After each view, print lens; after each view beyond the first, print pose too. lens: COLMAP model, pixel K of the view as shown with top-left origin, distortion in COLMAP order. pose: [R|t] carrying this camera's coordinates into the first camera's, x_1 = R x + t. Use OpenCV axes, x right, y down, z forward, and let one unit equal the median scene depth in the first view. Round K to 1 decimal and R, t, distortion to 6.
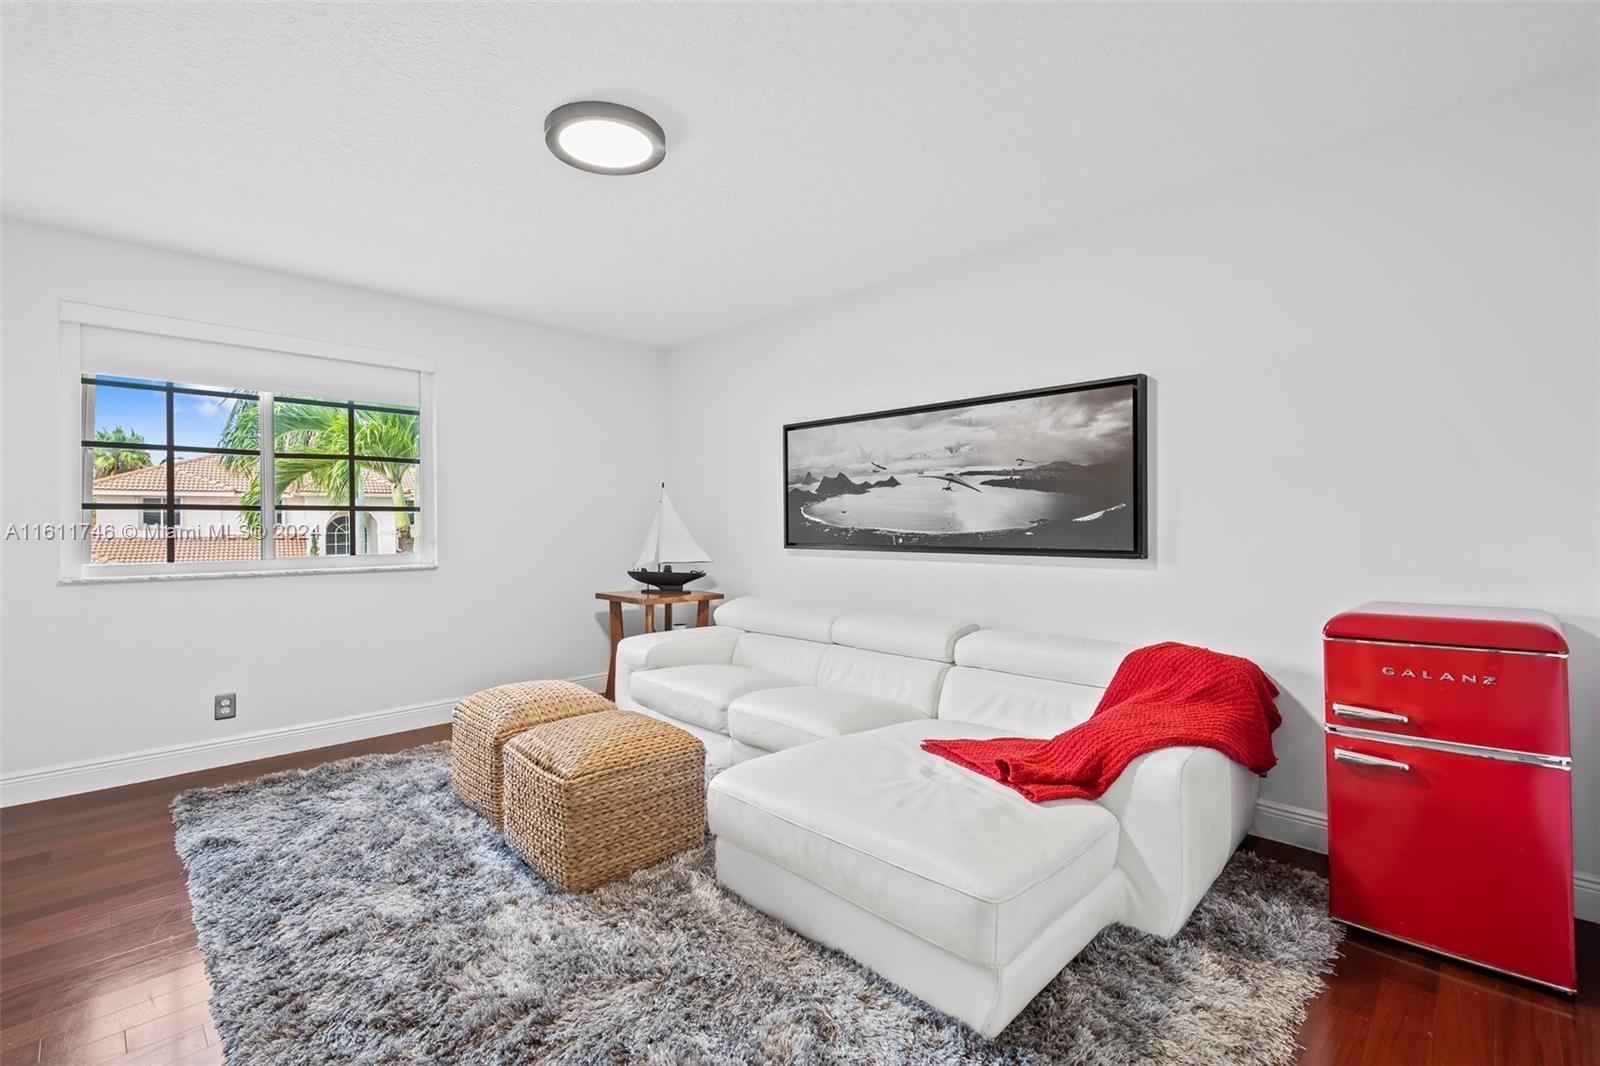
lens RADIAL K [[725.7, 0, 796.3], [0, 725.7, 521.9], [0, 0, 1]] dist [0.001190, 0.000033]
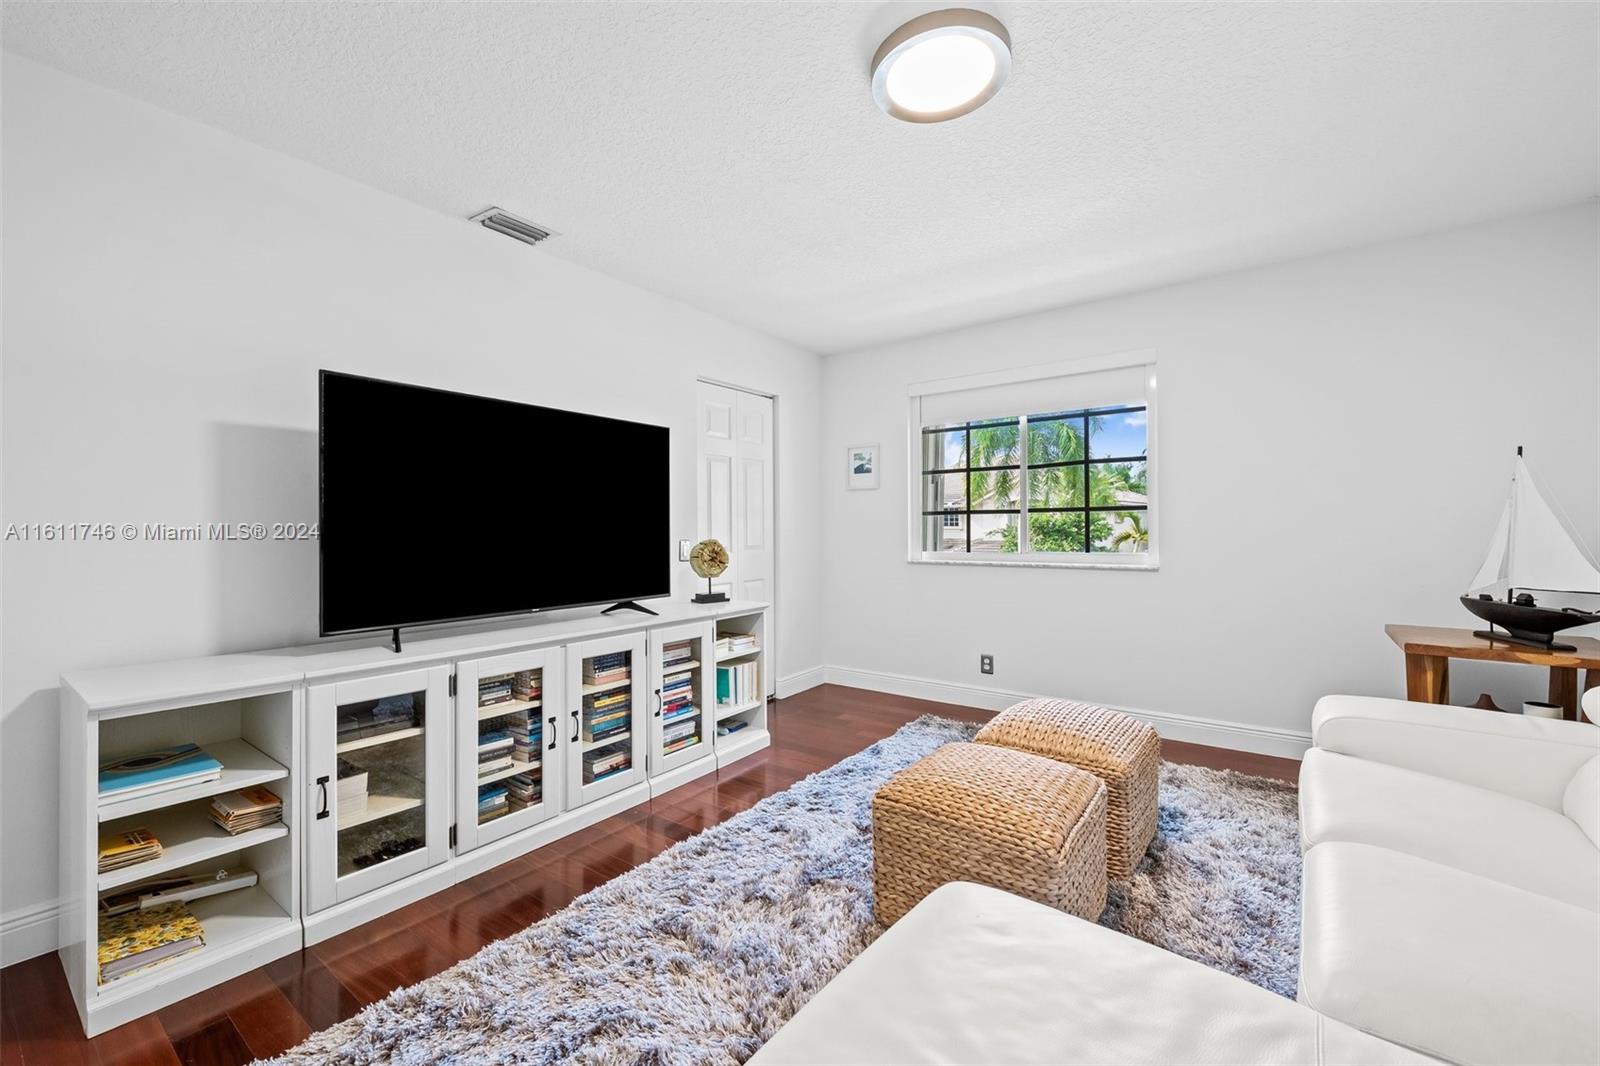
lens RADIAL K [[647.7, 0, 800.0], [0, 647.7, 533.0], [0, 0, 1]] dist [-0.000323, -0.000064]
pose [[0.137150, 0.007610, -0.990521, 0.298801], [0.009930, 0.999910, 0.009057, 0.003981], [0.990501, -0.011078, 0.137062, 0.474489]]
